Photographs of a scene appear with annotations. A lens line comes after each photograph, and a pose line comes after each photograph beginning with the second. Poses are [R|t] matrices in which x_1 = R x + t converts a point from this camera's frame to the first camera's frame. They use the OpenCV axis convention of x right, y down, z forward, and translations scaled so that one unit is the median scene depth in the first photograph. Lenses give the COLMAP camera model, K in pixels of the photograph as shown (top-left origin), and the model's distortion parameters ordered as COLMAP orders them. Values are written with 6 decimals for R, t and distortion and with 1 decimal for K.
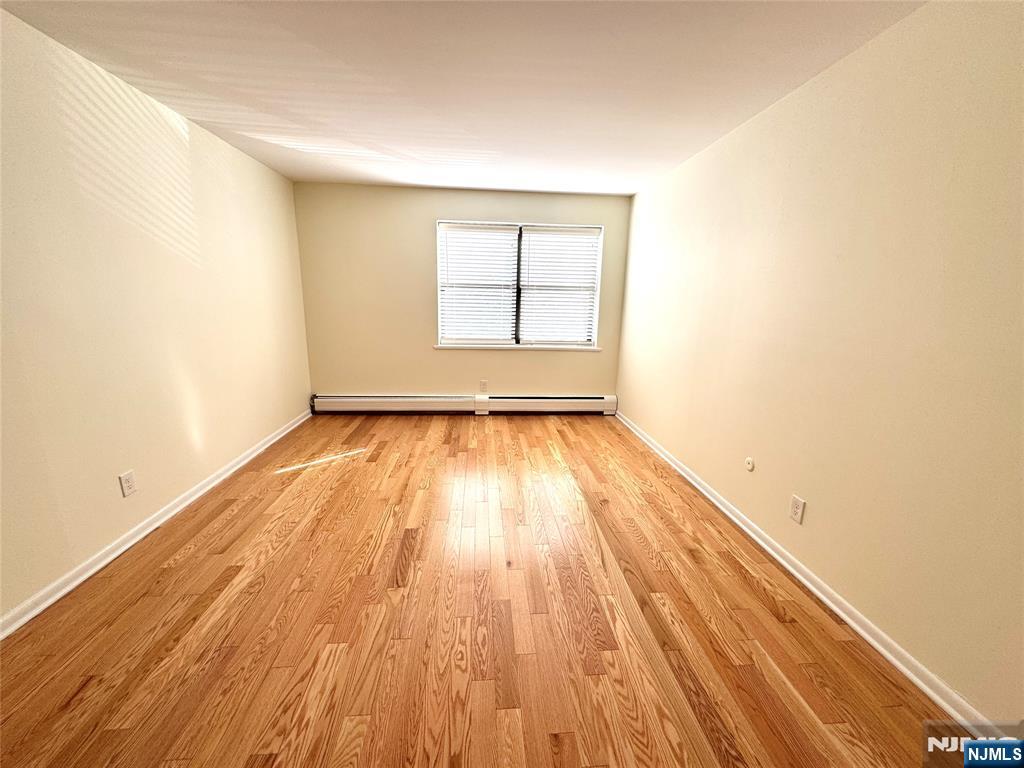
lens RADIAL K [[409.7, 0, 512.0], [0, 409.7, 384.0], [0, 0, 1]] dist [-0.002197, 0.000329]
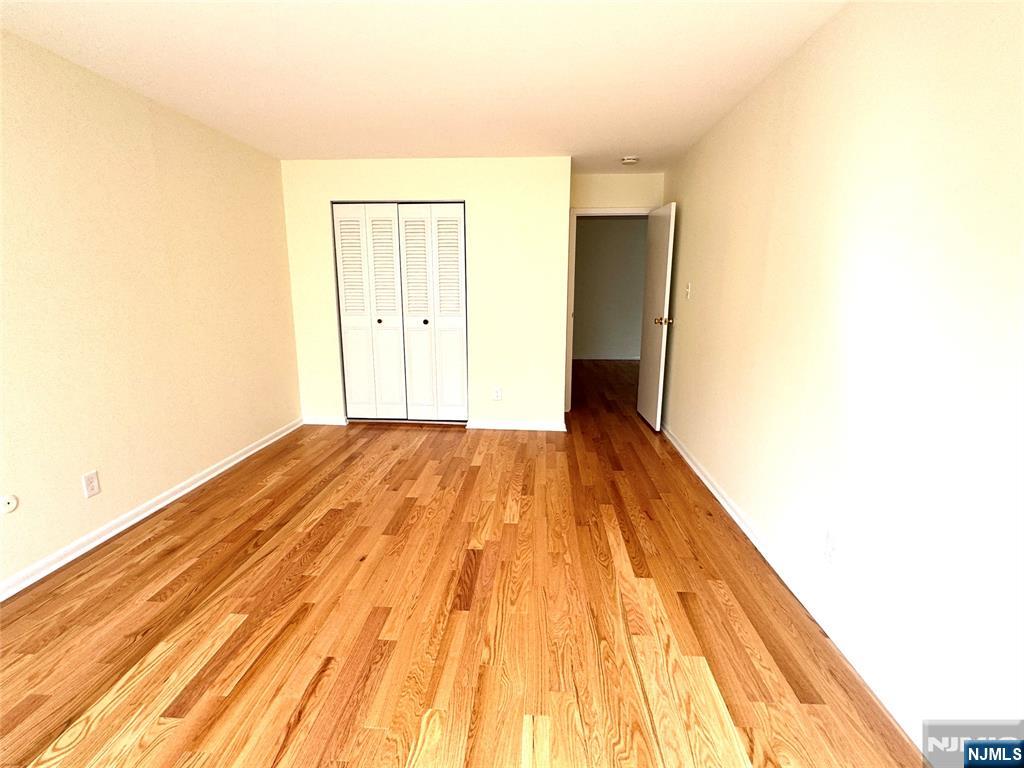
lens RADIAL K [[499.5, 0, 510.4], [0, 499.5, 384.3], [0, 0, 1]] dist [-0.002043, 0.000159]
pose [[-0.989902, -0.048742, 0.133109, -0.513149], [0.009266, 0.914766, 0.403879, -0.431160], [-0.141449, 0.401034, -0.905077, 1.940276]]
